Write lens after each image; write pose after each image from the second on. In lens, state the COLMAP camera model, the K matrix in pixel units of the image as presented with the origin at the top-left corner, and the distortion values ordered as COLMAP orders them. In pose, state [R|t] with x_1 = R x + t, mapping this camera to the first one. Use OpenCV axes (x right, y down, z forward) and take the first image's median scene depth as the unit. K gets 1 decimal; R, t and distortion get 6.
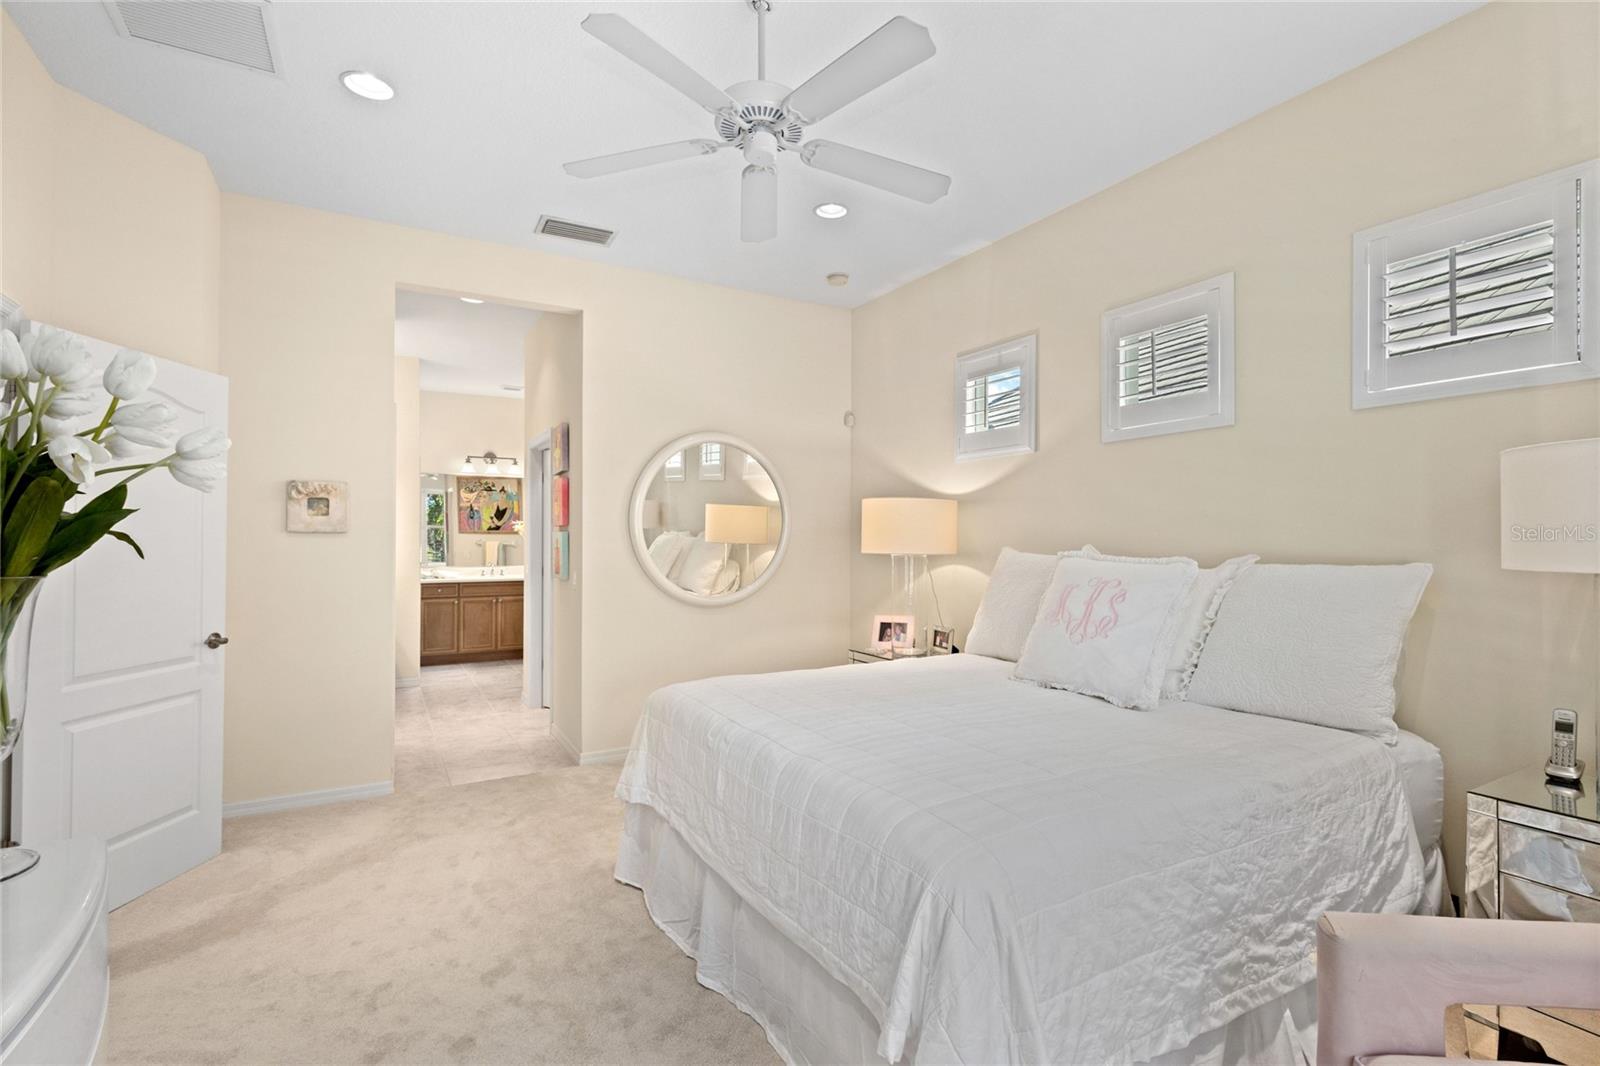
lens RADIAL K [[730.2, 0, 800.0], [0, 730.2, 533.0], [0, 0, 1]] dist [0.004491, 0.000320]
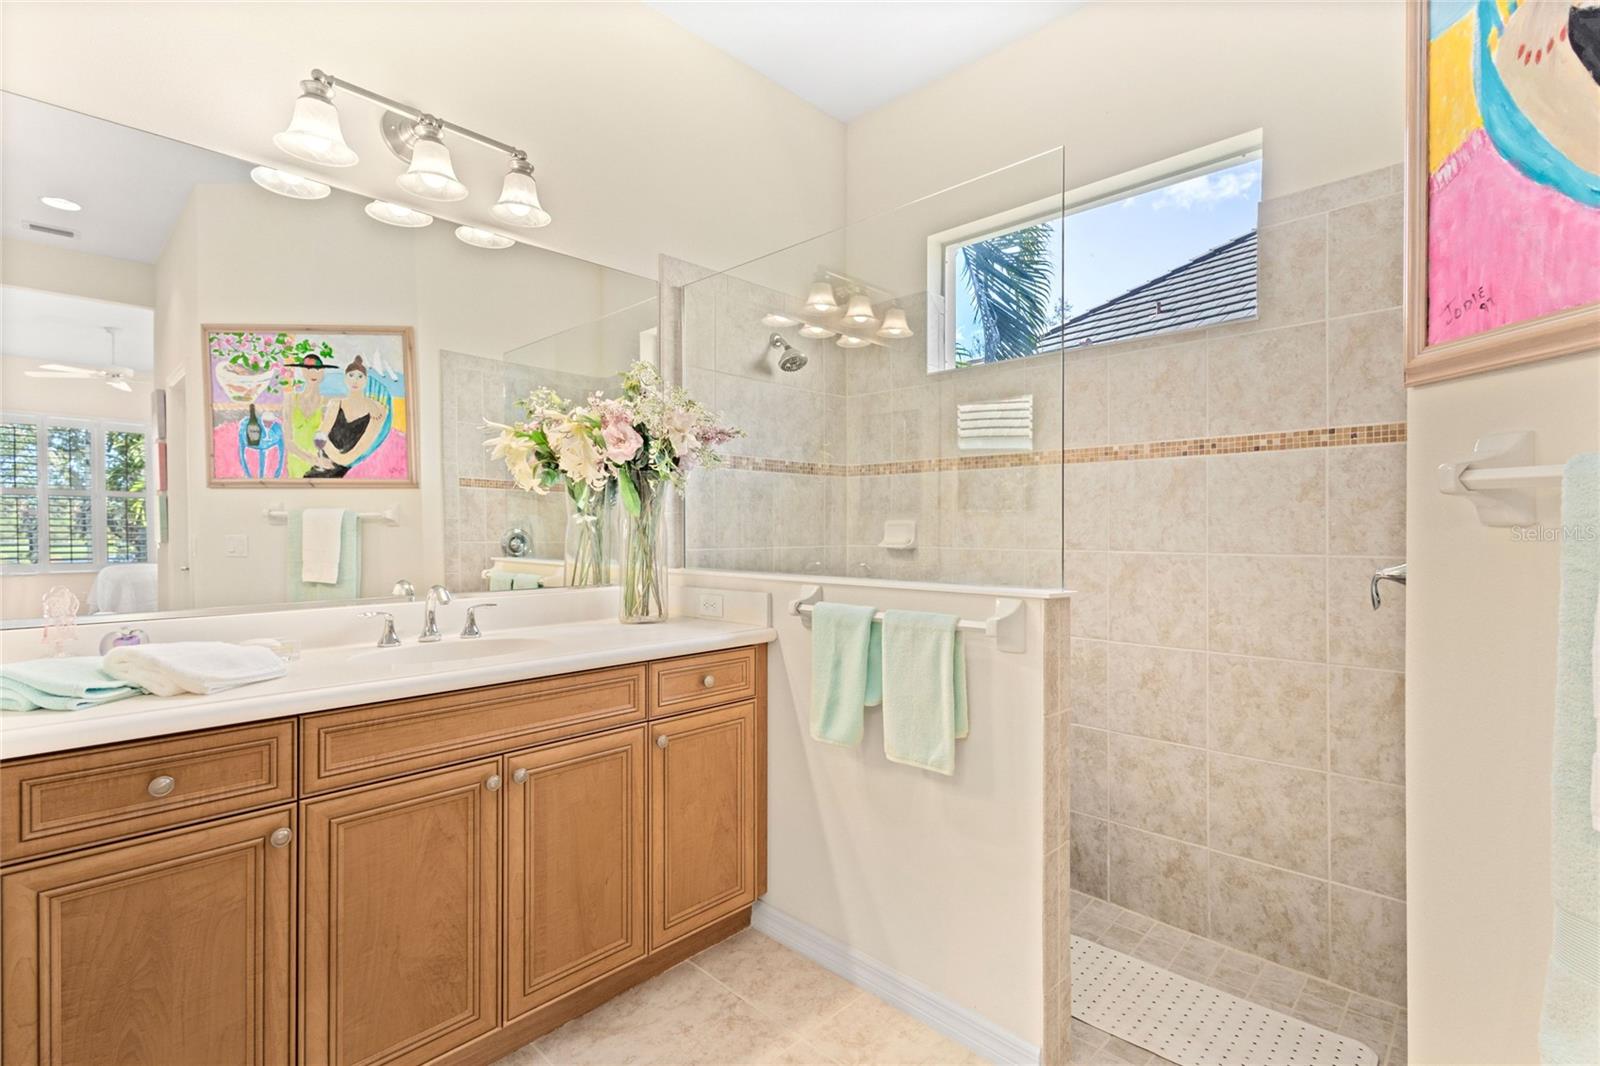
lens RADIAL K [[737.3, 0, 801.3], [0, 737.3, 527.4], [0, 0, 1]] dist [0.003150, 0.000147]
pose [[0.962866, -0.002091, 0.269973, -0.295882], [-0.000770, 0.999945, 0.010489, 0.016728], [-0.269980, -0.010308, 0.962811, 0.594022]]
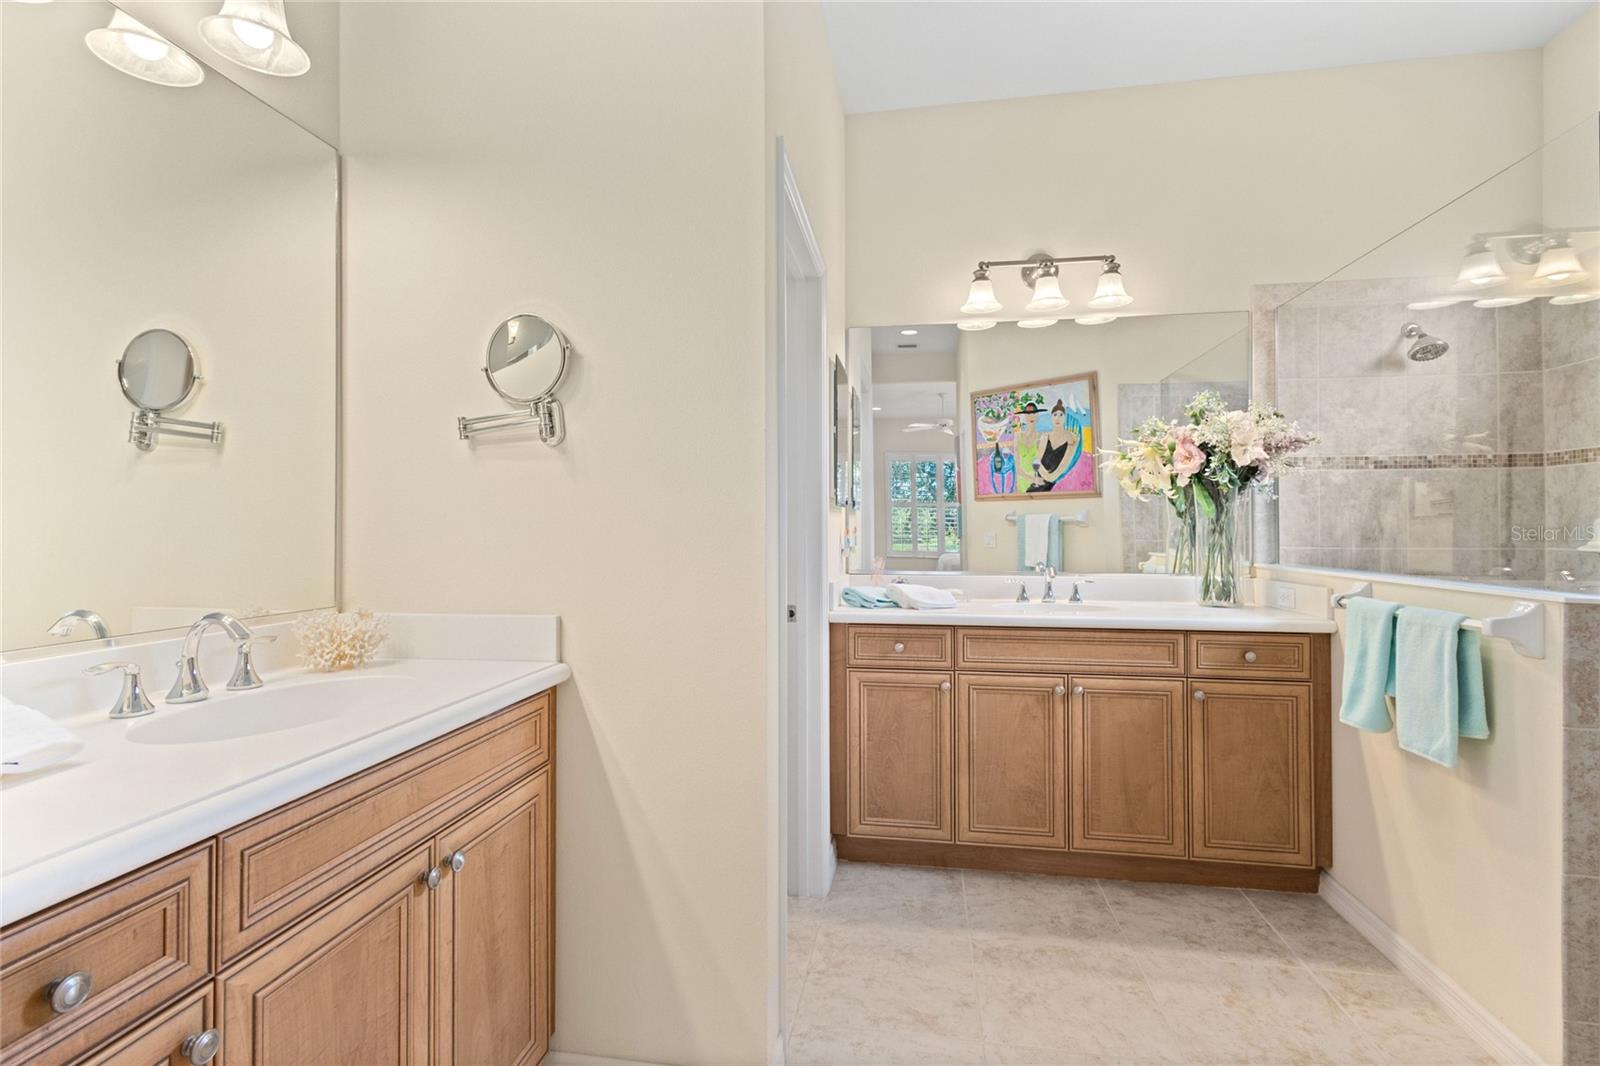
lens RADIAL K [[740.4, 0, 805.0], [0, 740.4, 527.3], [0, 0, 1]] dist [0.025405, 0.000506]
pose [[0.773423, -0.004071, -0.633877, -0.227805], [0.009635, 0.999939, 0.005334, 0.016109], [0.633817, -0.010233, 0.773415, 0.519397]]
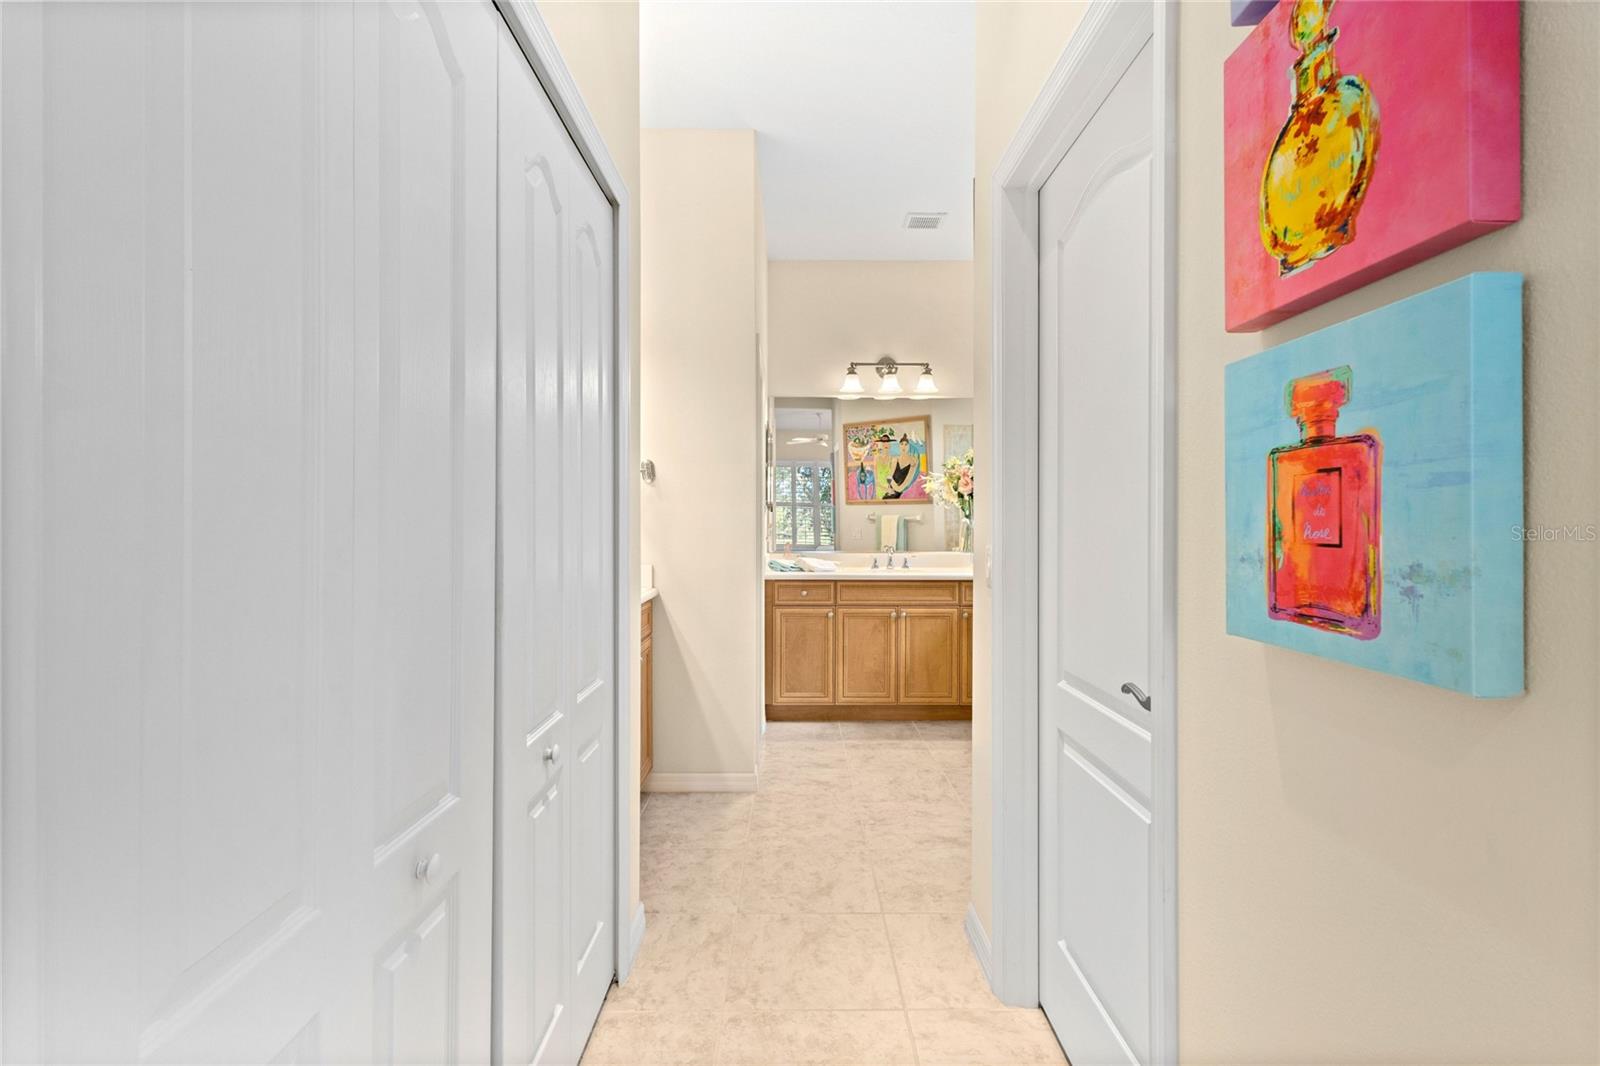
lens RADIAL K [[737.3, 0, 801.3], [0, 737.3, 527.4], [0, 0, 1]] dist [0.003150, 0.000147]
pose [[0.868988, 0.003521, -0.494820, -0.153568], [0.001825, 0.999945, 0.010321, 0.015833], [0.494829, -0.009872, 0.868934, 0.363709]]
